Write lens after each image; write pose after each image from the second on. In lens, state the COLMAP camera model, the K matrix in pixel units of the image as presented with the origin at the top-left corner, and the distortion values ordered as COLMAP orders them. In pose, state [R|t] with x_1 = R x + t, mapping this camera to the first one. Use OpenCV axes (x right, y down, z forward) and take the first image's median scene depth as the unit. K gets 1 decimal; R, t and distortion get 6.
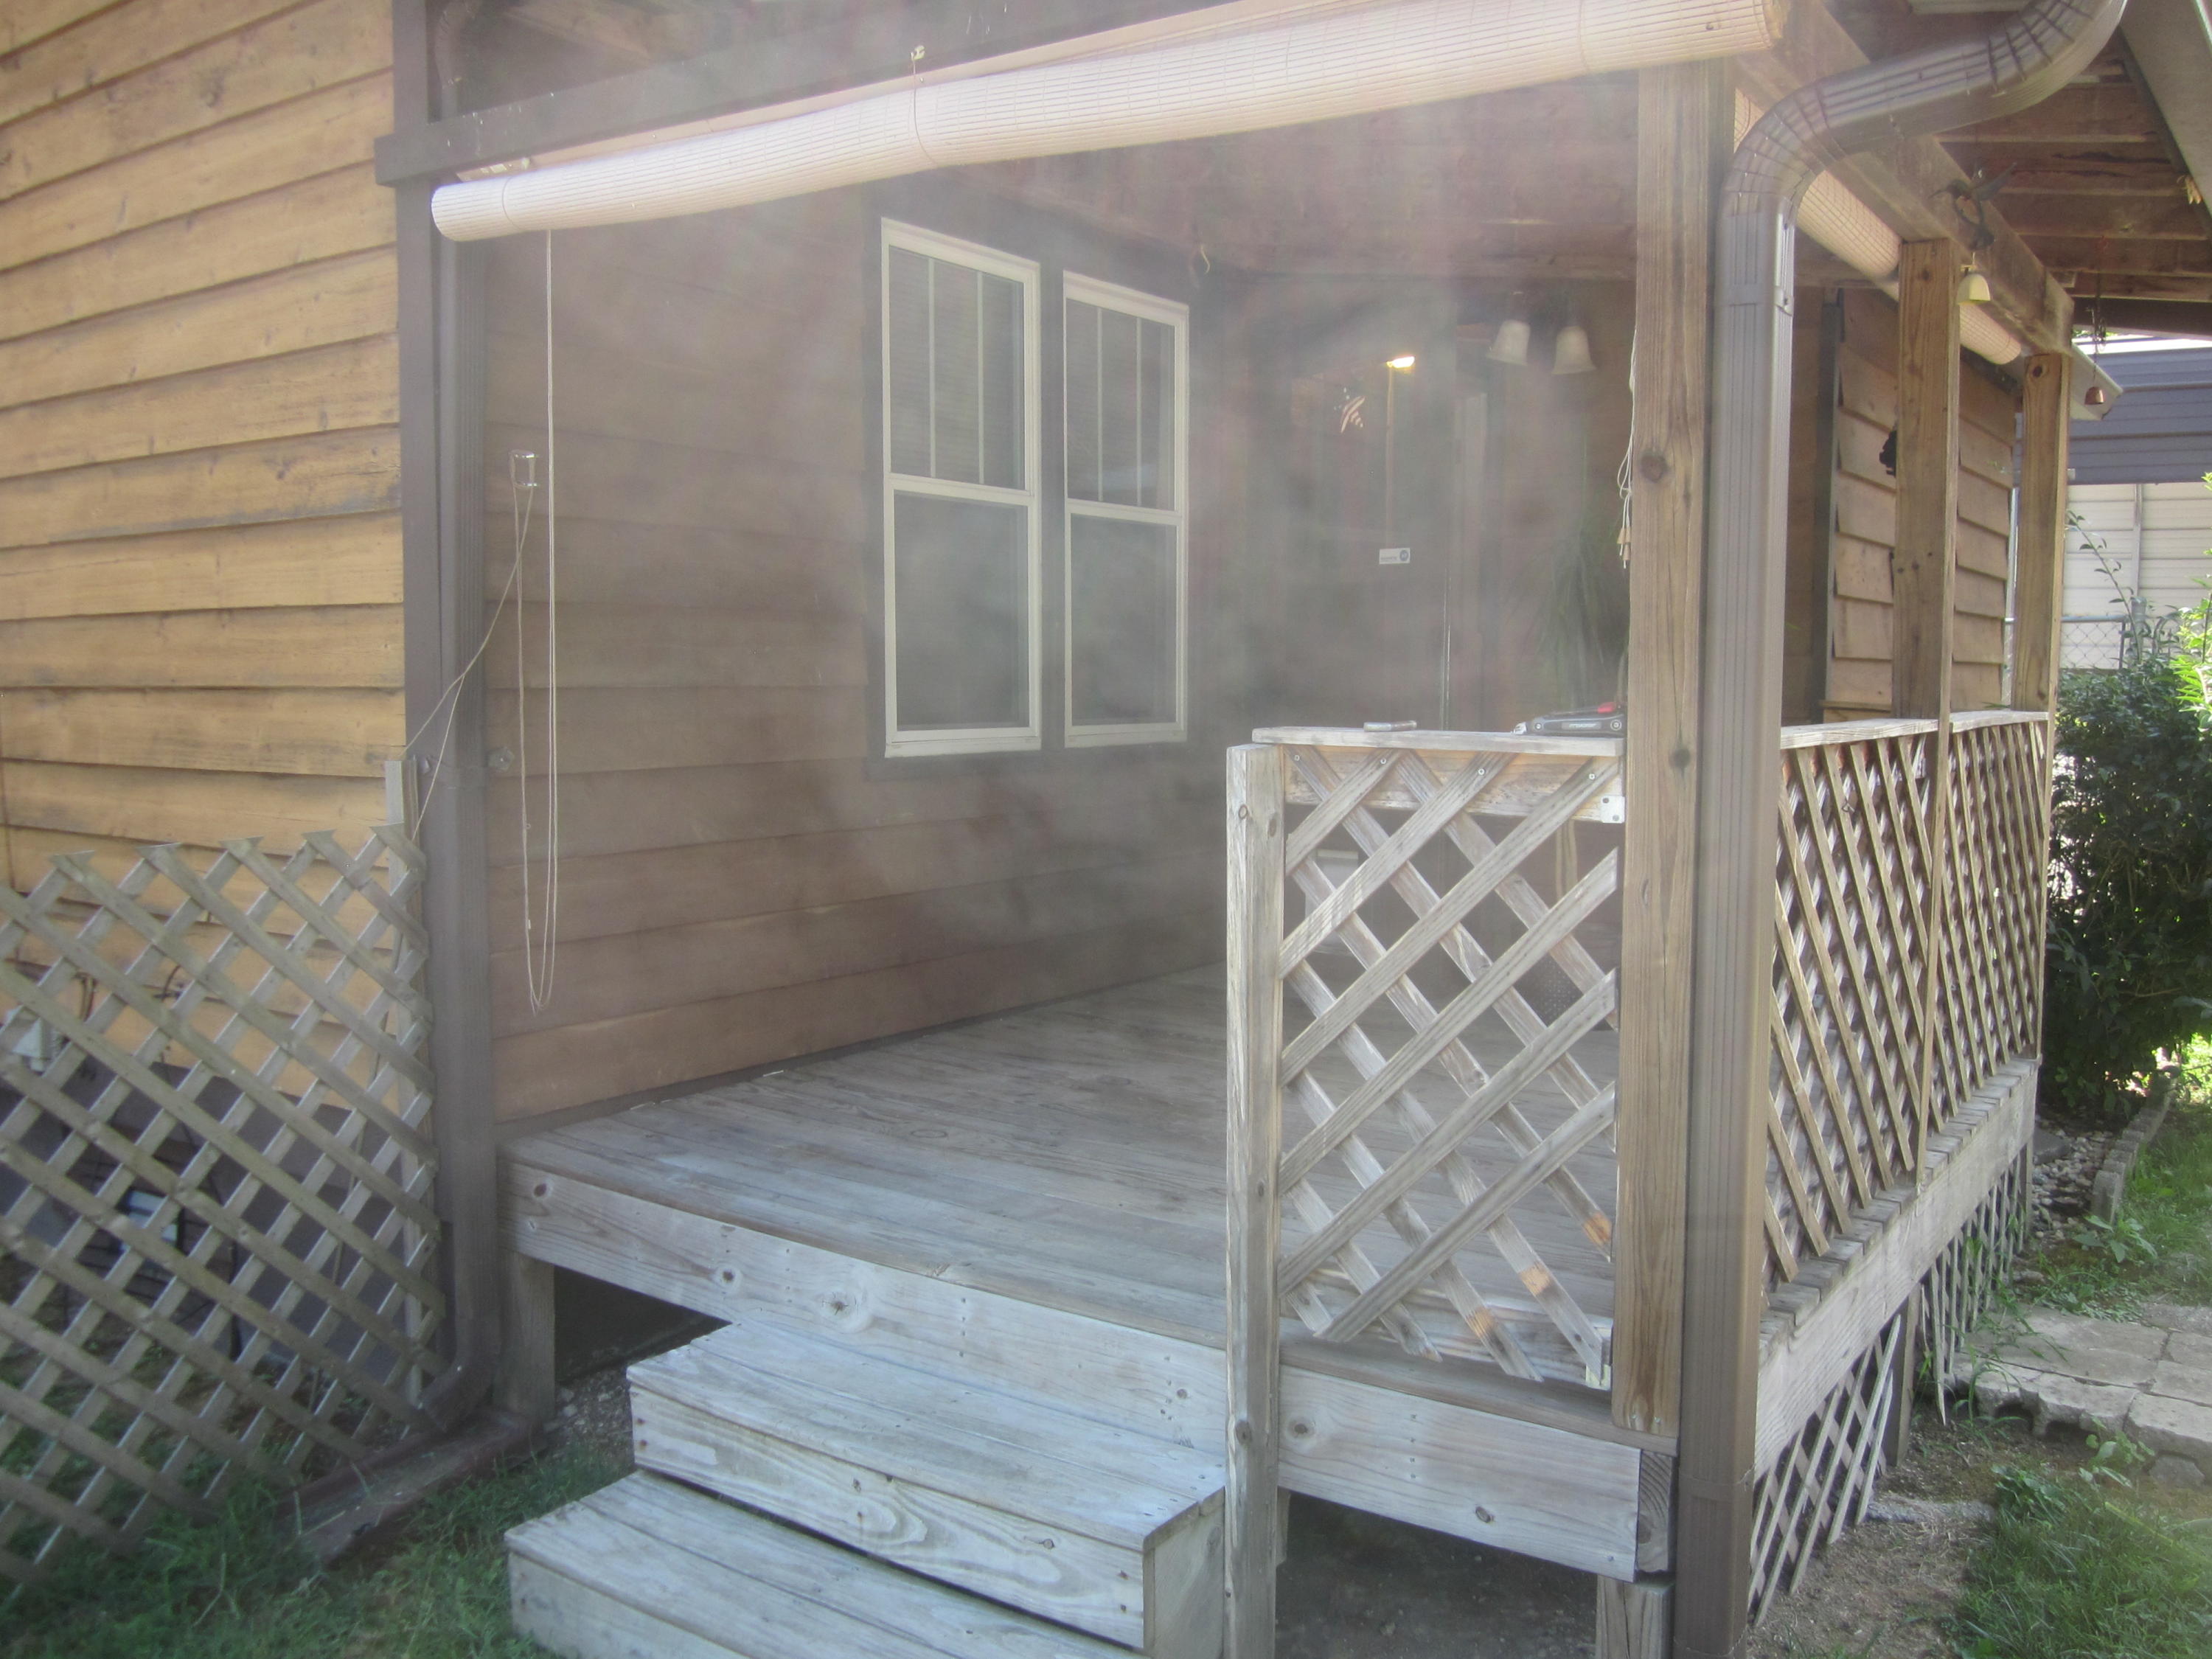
lens RADIAL K [[1870.4, 0, 1097.4], [0, 1870.4, 827.8], [0, 0, 1]] dist [-0.025920, 0.006933]
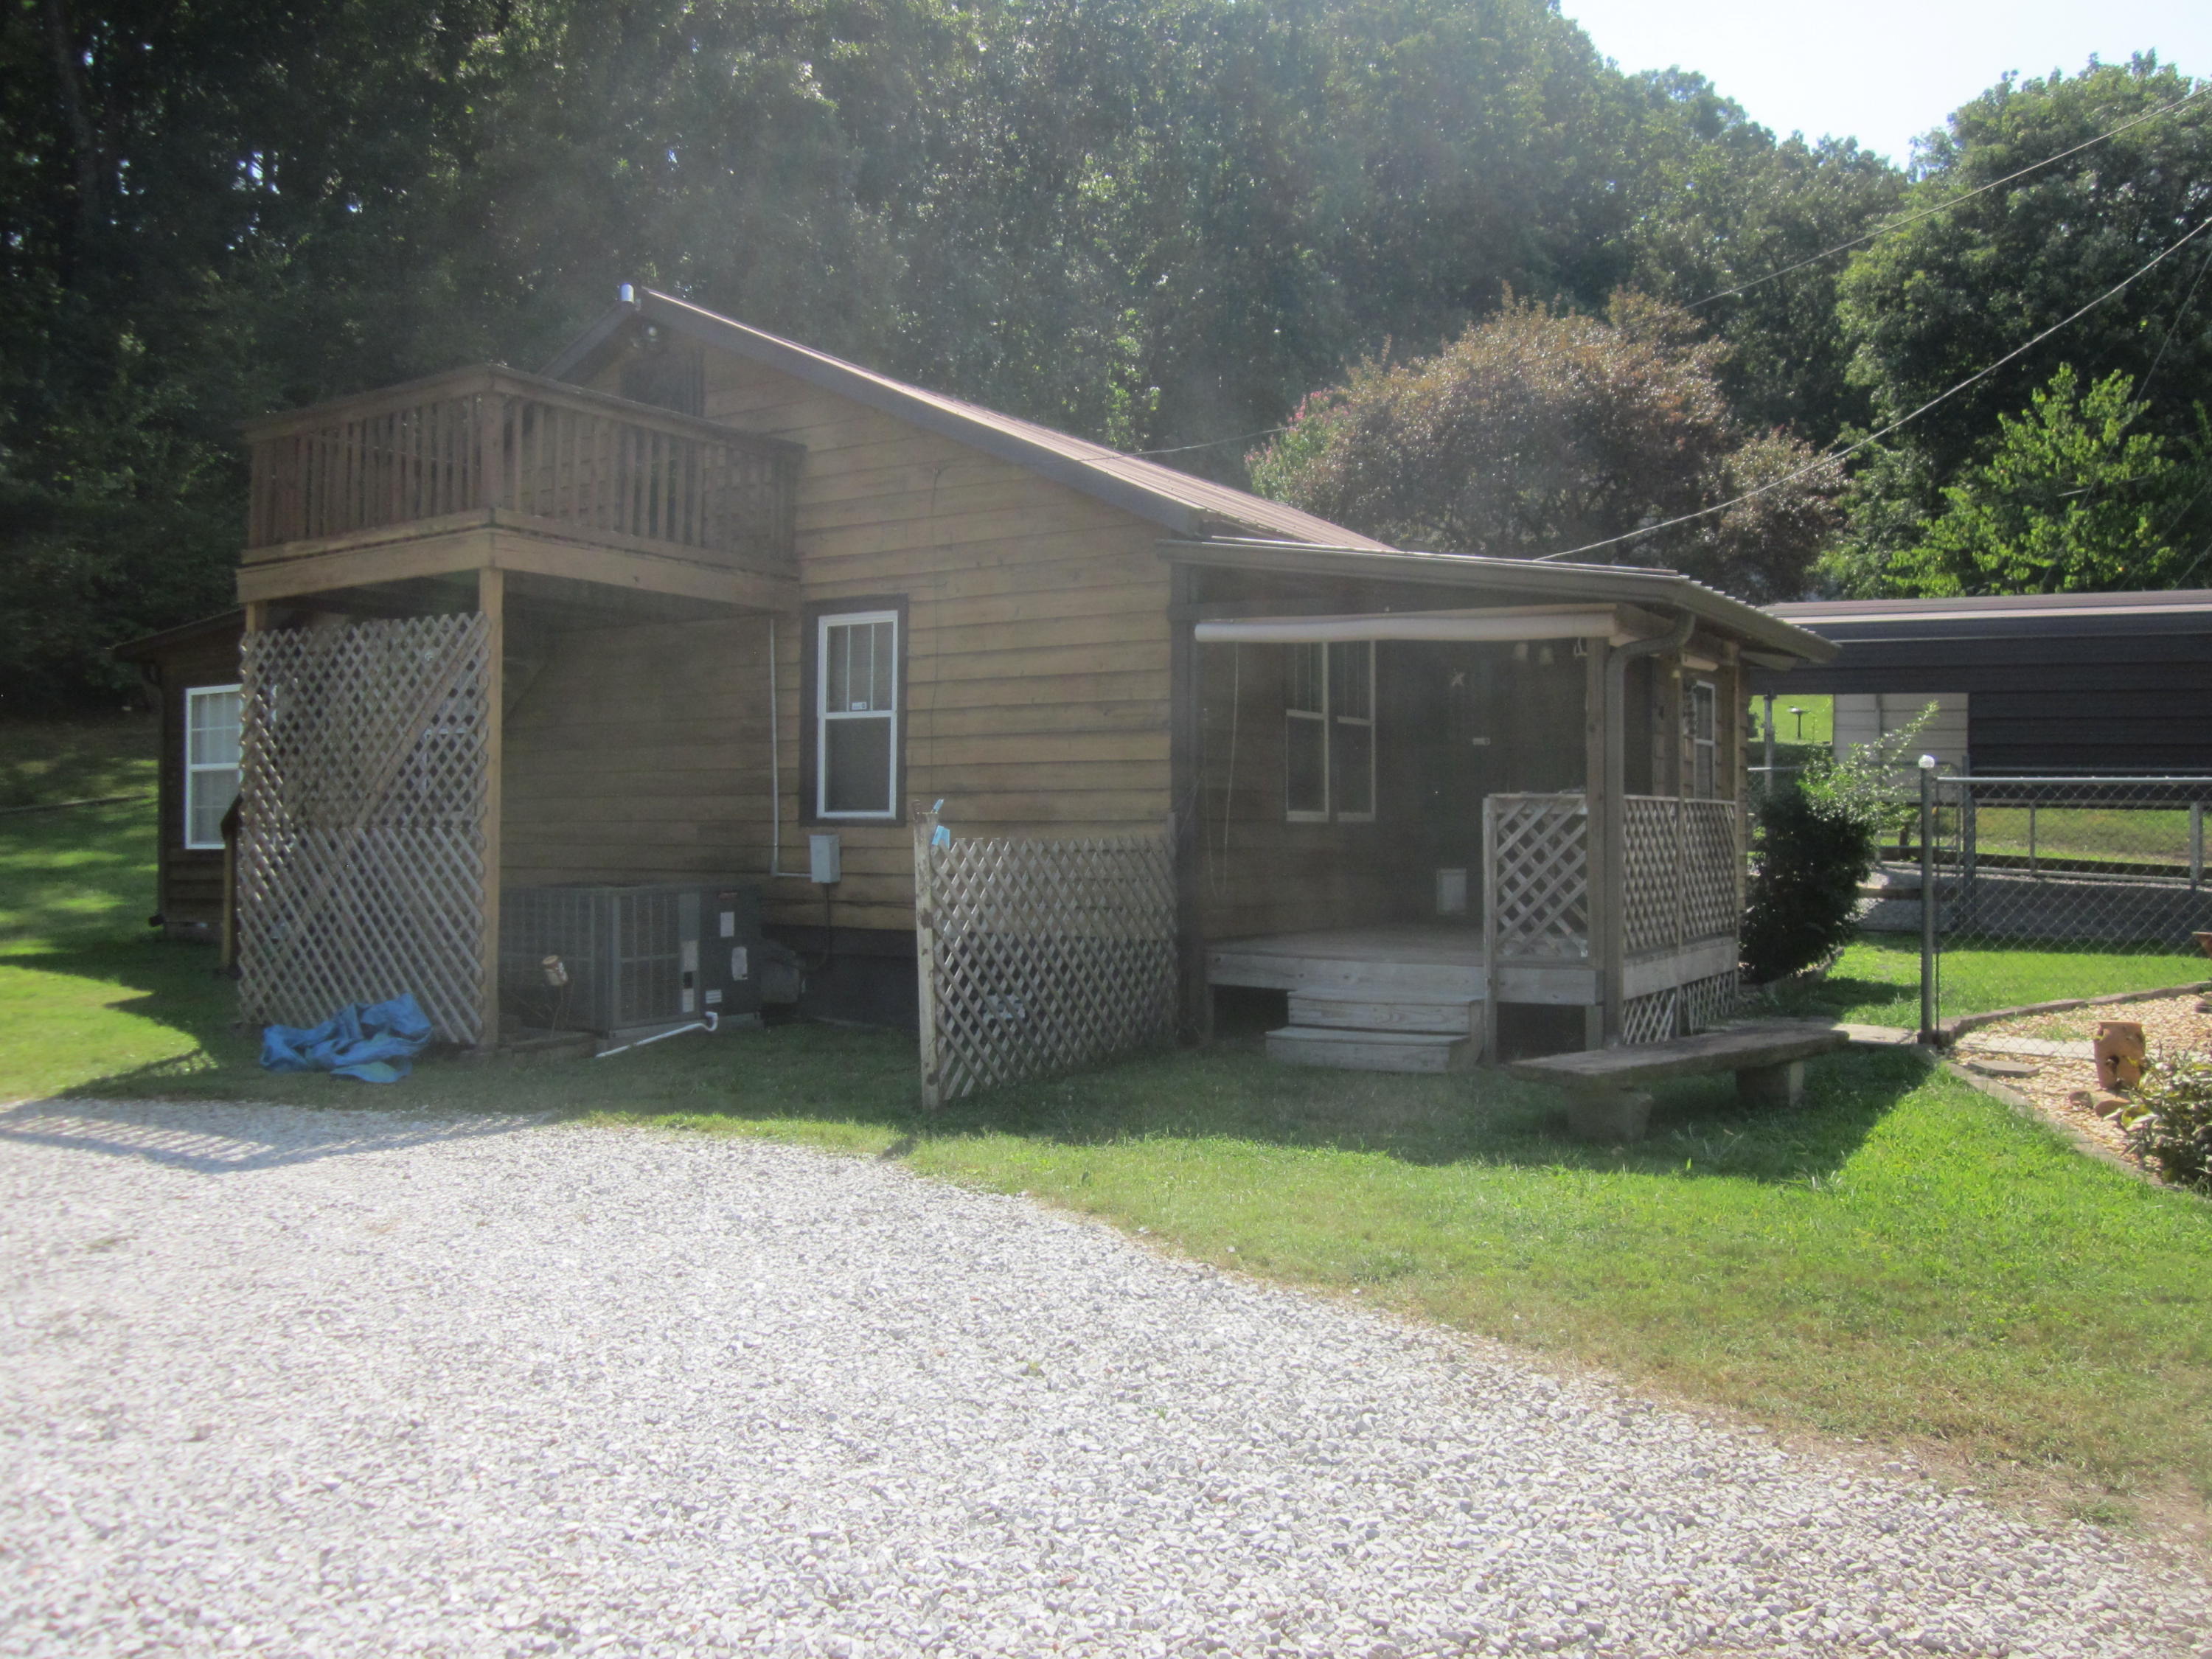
lens RADIAL K [[1869.1, 0, 1106.0], [0, 1869.1, 829.5], [0, 0, 1]] dist [-0.020514, -0.000768]
pose [[0.998829, 0.000581, 0.048369, -0.881872], [0.003345, 0.996704, -0.081049, 0.325832], [-0.048256, 0.081116, 0.995536, -2.751050]]
